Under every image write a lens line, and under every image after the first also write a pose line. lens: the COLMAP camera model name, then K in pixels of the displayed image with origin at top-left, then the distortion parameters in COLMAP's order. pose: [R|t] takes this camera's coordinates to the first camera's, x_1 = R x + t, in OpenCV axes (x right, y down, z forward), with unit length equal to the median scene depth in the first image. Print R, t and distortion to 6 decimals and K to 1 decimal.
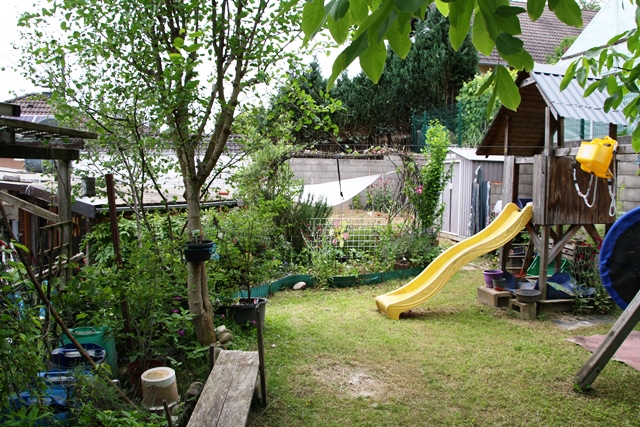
lens RADIAL K [[526.3, 0, 320.0], [0, 526.3, 213.5], [0, 0, 1]] dist [-0.152437, 0.114519]
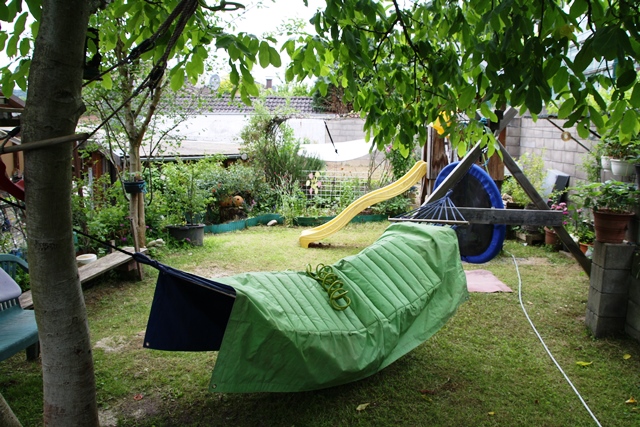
lens RADIAL K [[526.3, 0, 320.0], [0, 526.3, 213.5], [0, 0, 1]] dist [-0.152437, 0.114519]
pose [[0.964724, 0.048630, -0.258734, 0.402300], [-0.027379, 0.995995, 0.085112, 0.004264], [0.261837, -0.075026, 0.962191, -0.188169]]
